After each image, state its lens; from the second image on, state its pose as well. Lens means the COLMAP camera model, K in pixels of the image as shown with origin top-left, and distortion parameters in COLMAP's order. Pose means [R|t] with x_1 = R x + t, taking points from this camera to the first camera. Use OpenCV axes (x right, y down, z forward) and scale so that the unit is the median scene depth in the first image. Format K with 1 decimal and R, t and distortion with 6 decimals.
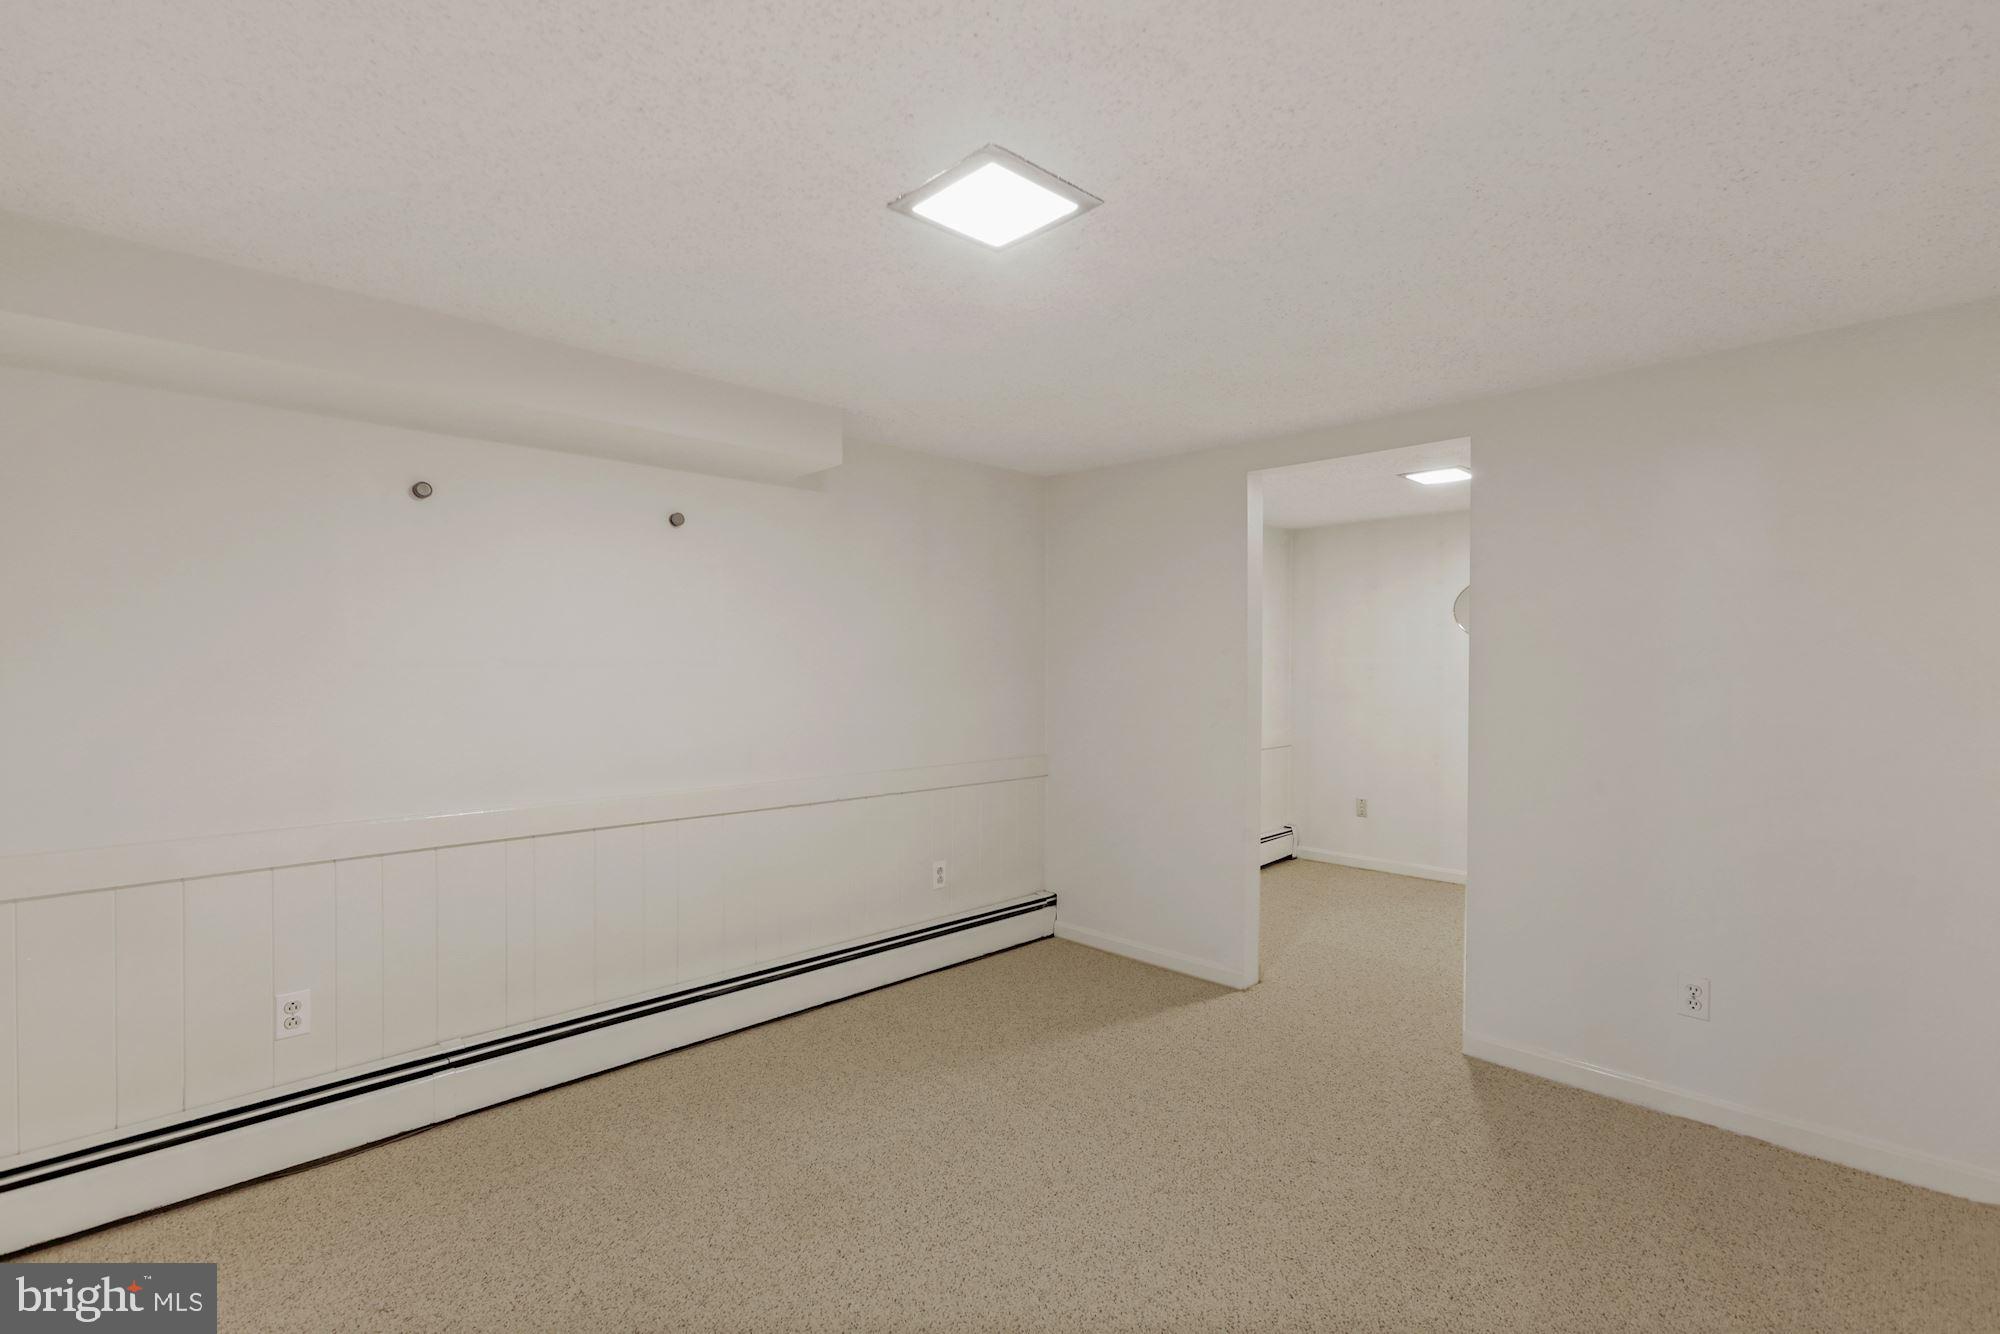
lens RADIAL K [[907.3, 0, 998.2], [0, 907.3, 674.1], [0, 0, 1]] dist [-0.000418, 0.001473]
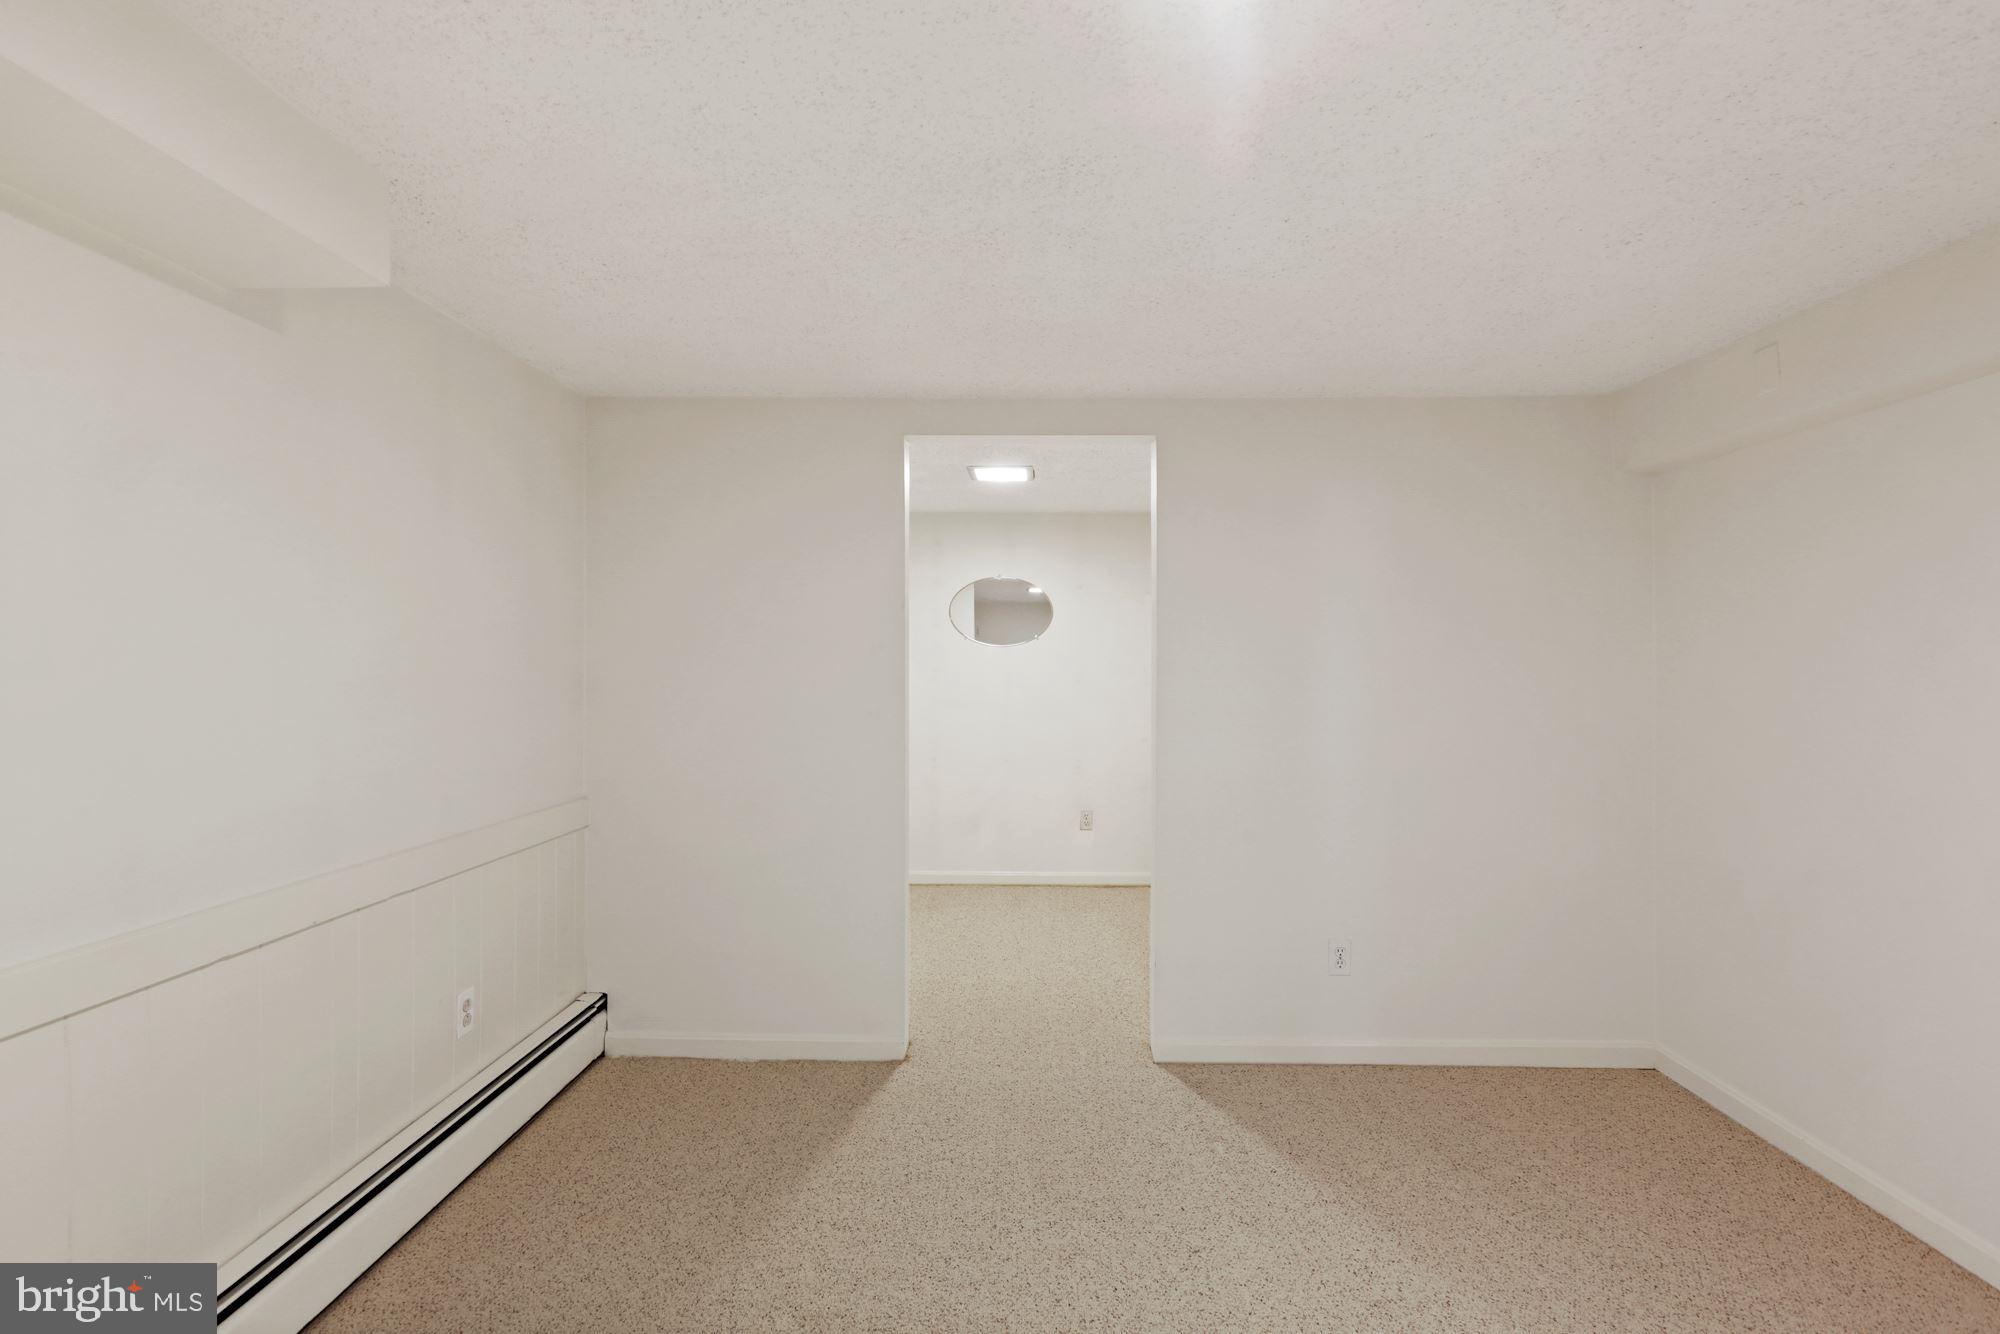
lens RADIAL K [[937.8, 0, 998.3], [0, 937.8, 655.6], [0, 0, 1]] dist [-0.004579, -0.000221]
pose [[0.717034, 0.006001, 0.697013, -0.270216], [0.004364, 0.999905, -0.013098, -0.008553], [-0.697025, 0.012434, 0.716939, 0.327133]]
